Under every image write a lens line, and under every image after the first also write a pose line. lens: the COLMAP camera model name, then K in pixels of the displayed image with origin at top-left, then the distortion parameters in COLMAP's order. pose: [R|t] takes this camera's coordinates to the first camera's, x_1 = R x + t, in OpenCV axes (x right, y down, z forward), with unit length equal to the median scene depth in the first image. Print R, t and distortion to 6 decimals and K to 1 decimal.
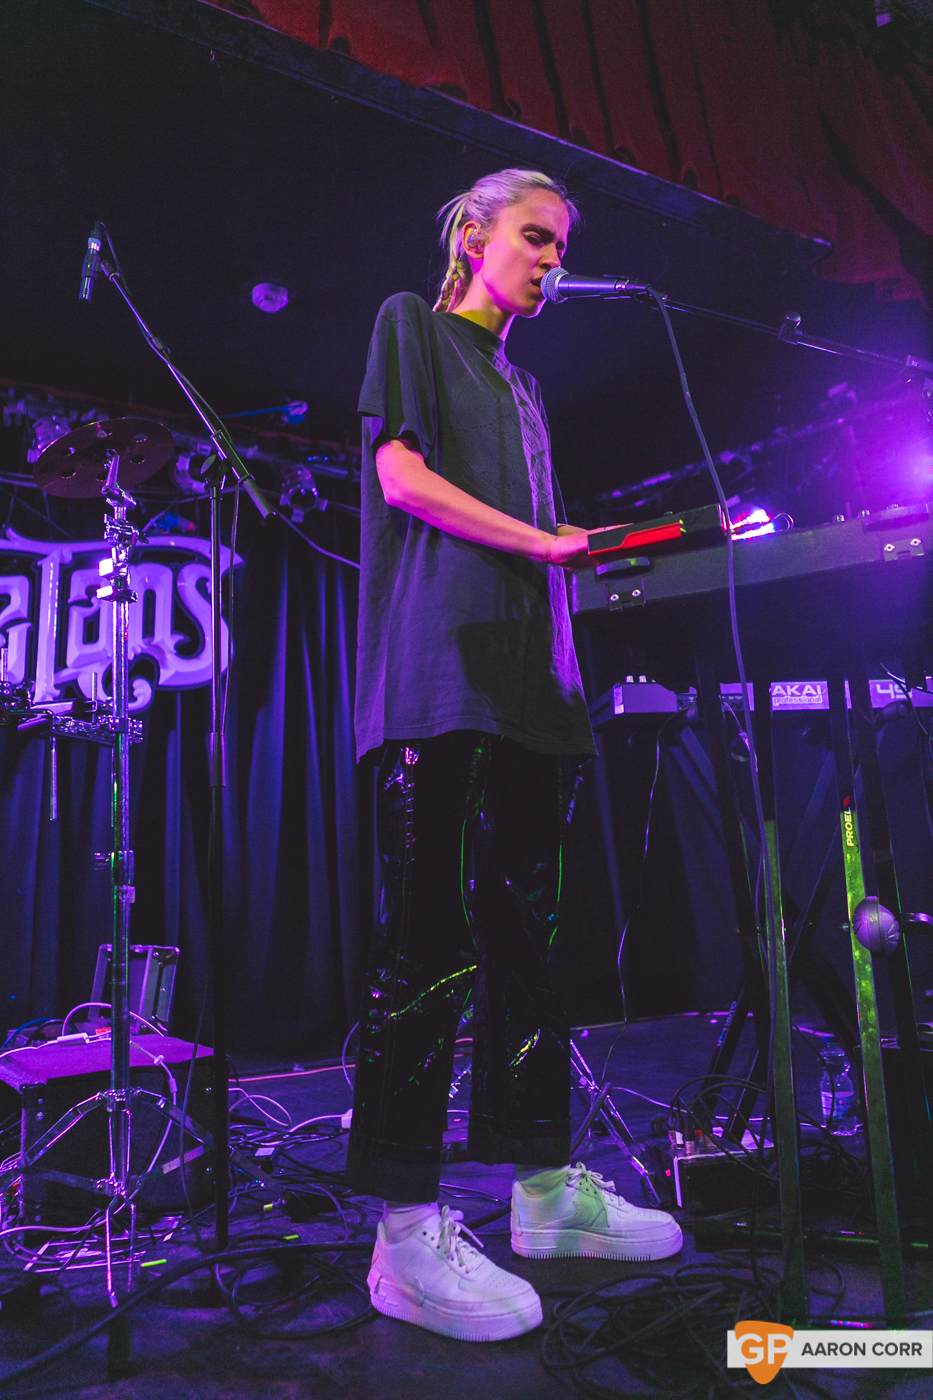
lens RADIAL K [[1086.9, 0, 459.8], [0, 1086.9, 703.6], [0, 0, 1]] dist [0.004373, 0.000454]
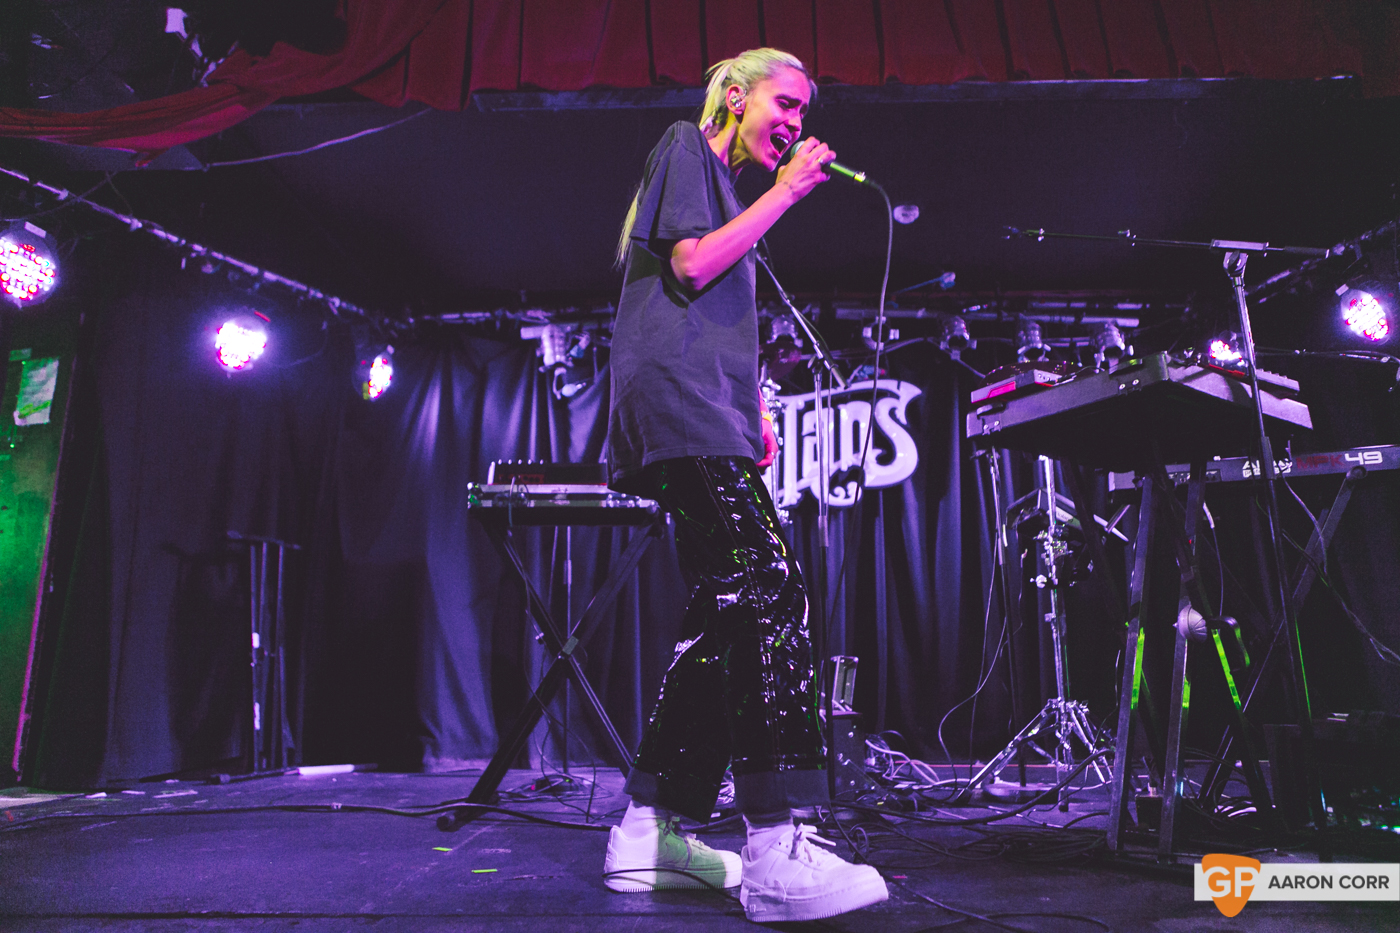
lens RADIAL K [[975.8, 0, 687.8], [0, 975.8, 469.7], [0, 0, 1]] dist [0.053659, 0.002152]
pose [[0.844151, -0.071084, -0.531371, 0.211838], [0.056552, 0.997448, -0.043592, 0.004600], [0.533114, 0.006749, 0.846017, -0.216499]]
